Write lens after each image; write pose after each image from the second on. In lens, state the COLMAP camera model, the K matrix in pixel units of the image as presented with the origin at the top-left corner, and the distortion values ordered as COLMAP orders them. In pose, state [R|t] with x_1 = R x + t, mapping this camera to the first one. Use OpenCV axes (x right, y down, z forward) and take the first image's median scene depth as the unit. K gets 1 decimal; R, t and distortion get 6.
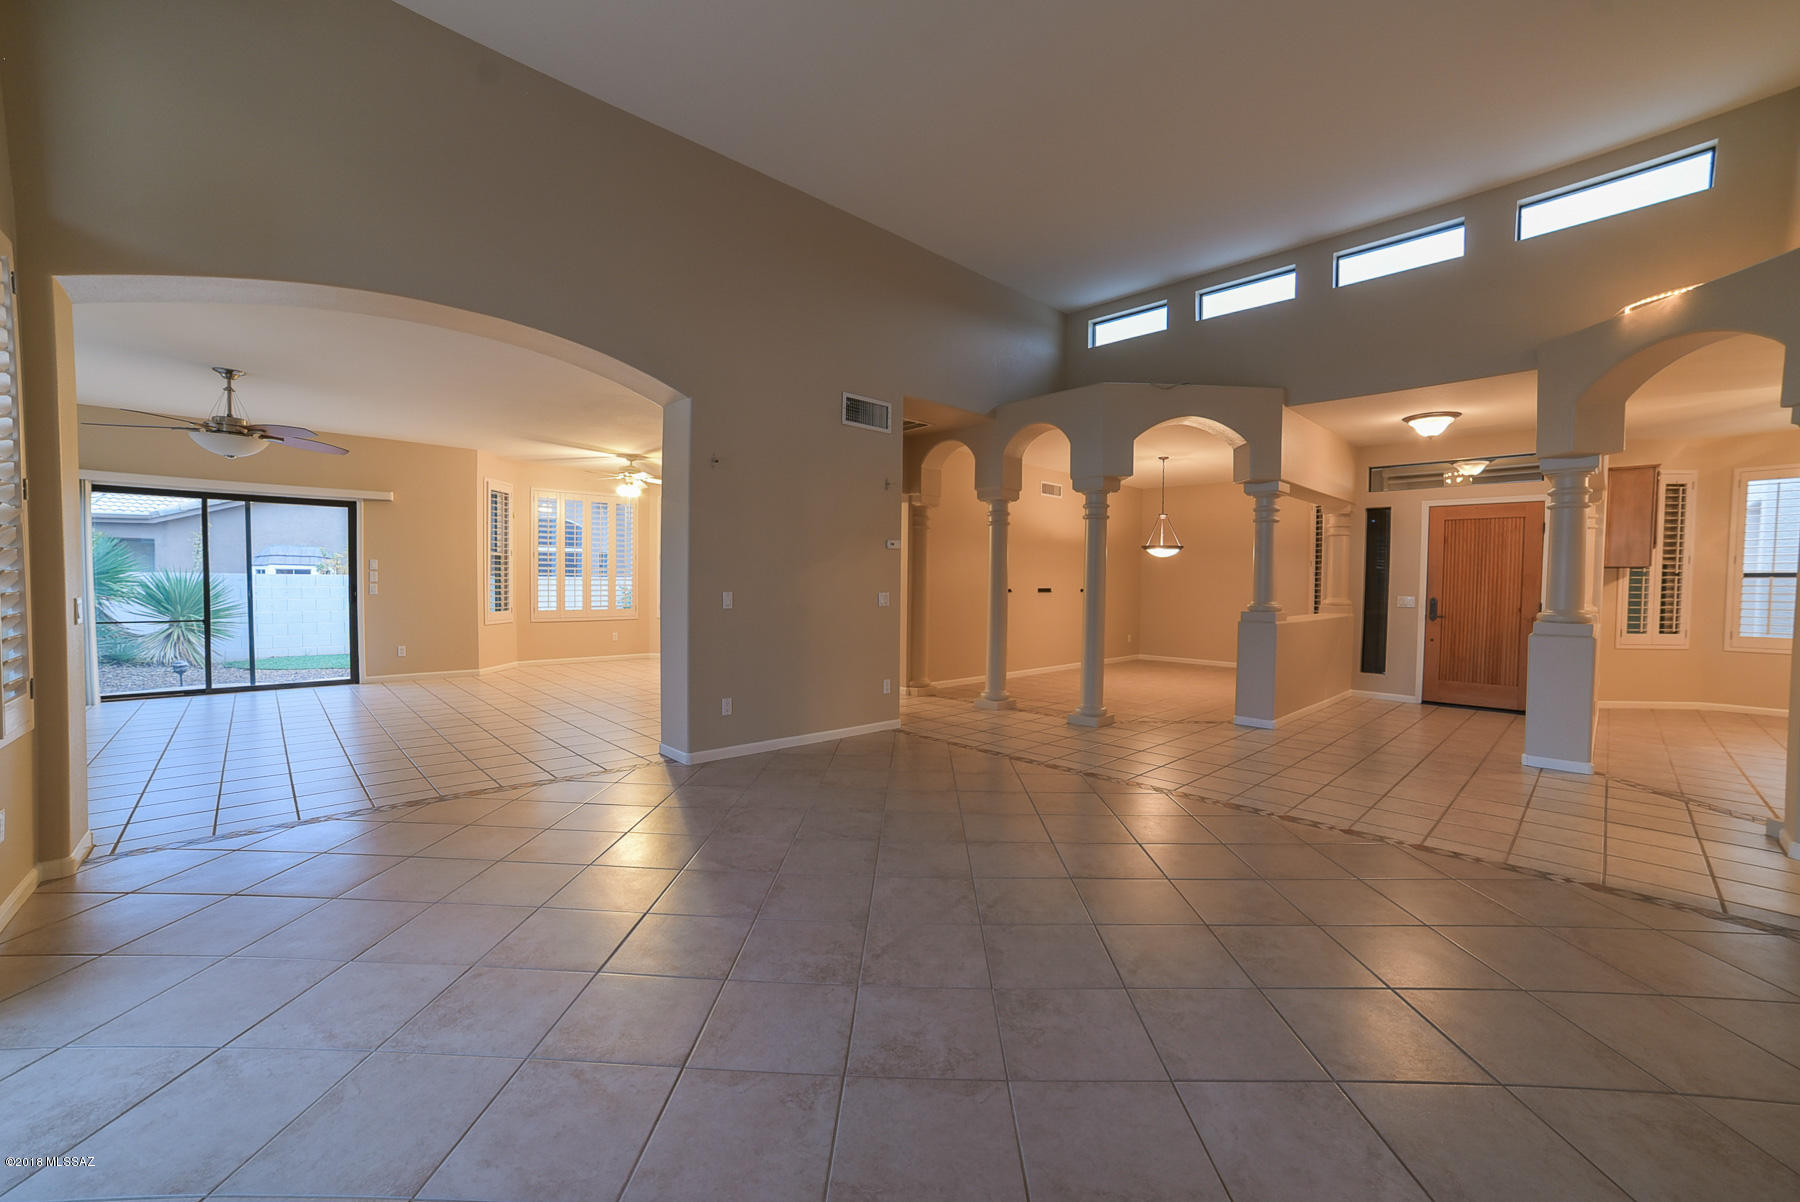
lens RADIAL K [[714.6, 0, 897.1], [0, 714.6, 604.4], [0, 0, 1]] dist [-0.087606, 0.036800]
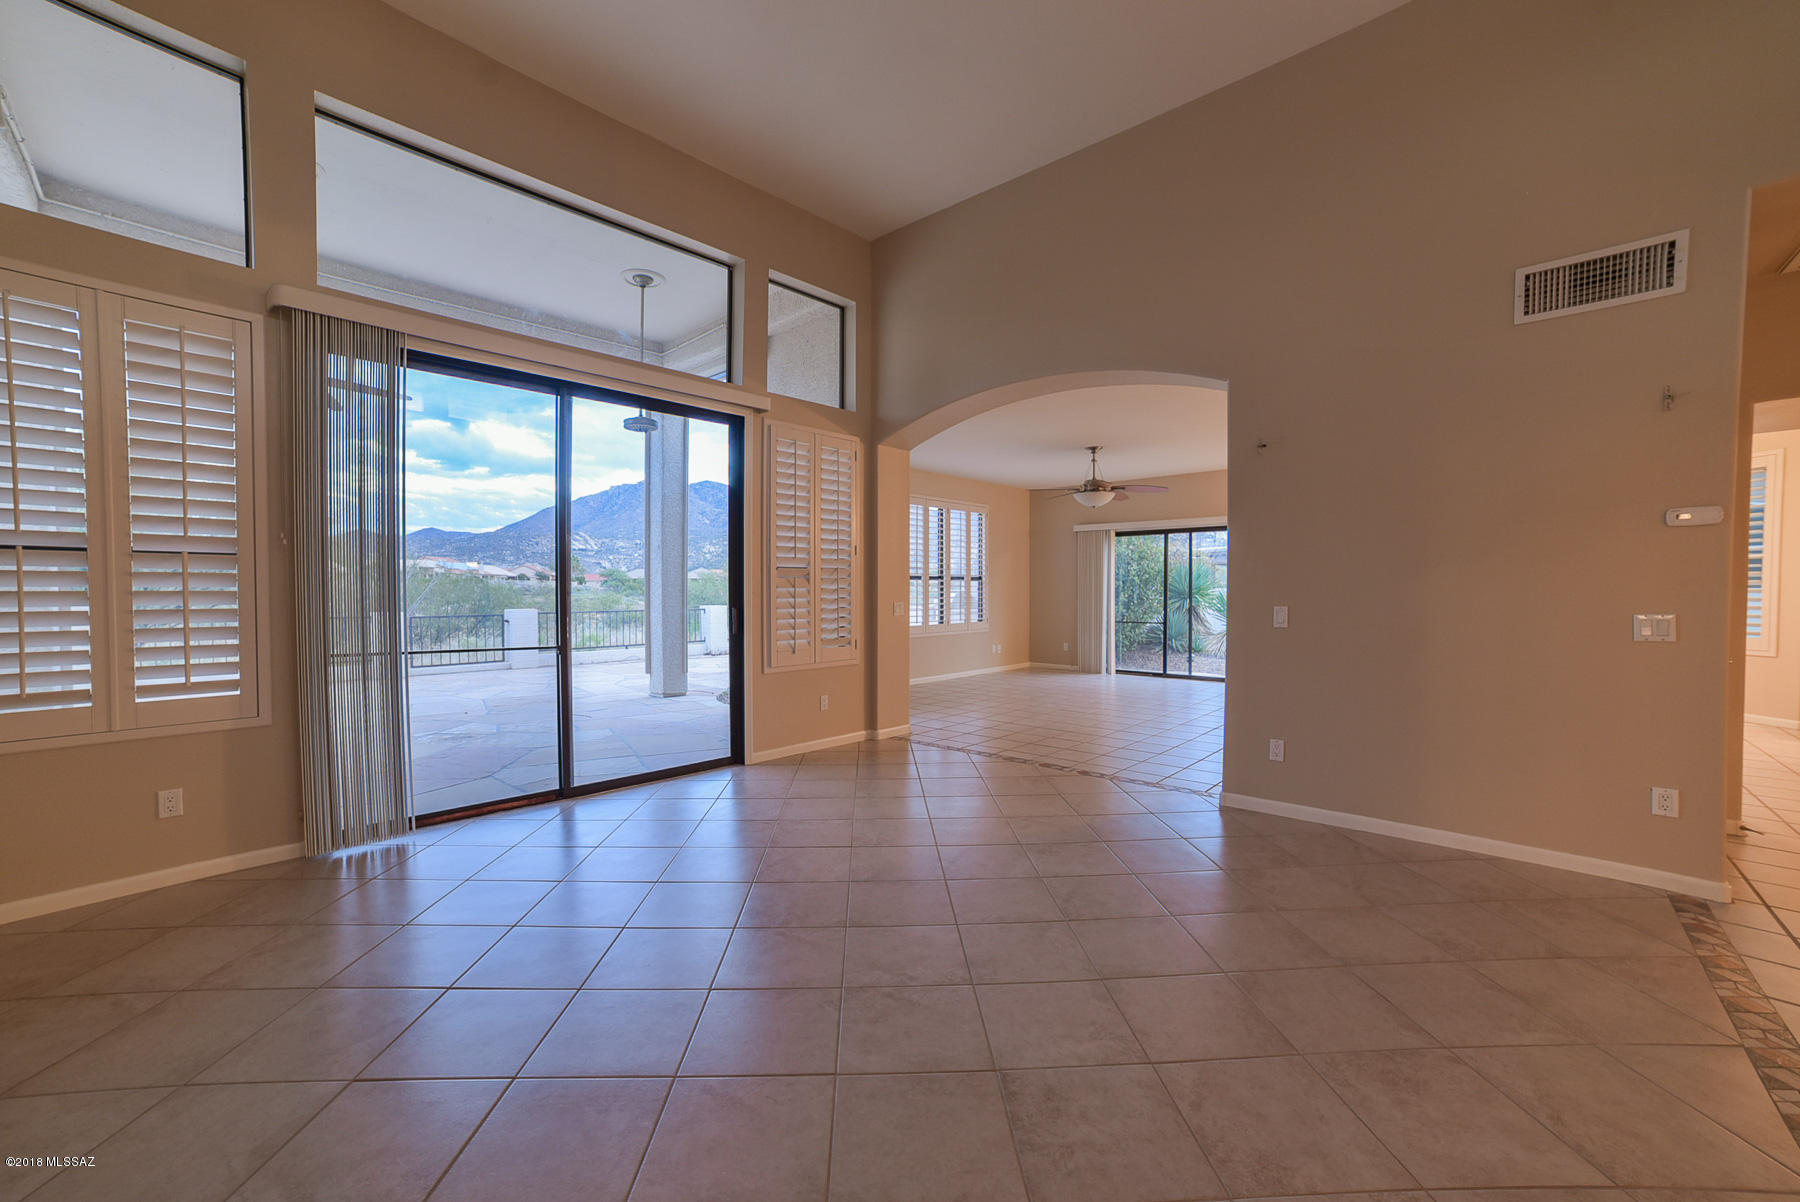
lens RADIAL K [[716.7, 0, 900.0], [0, 716.7, 601.0], [0, 0, 1]] dist [-0.097484, 0.036761]
pose [[0.067019, 0.005848, -0.997735, 0.491011], [-0.031854, 0.999486, 0.003719, -0.012197], [0.997243, 0.031532, 0.067171, 0.503270]]
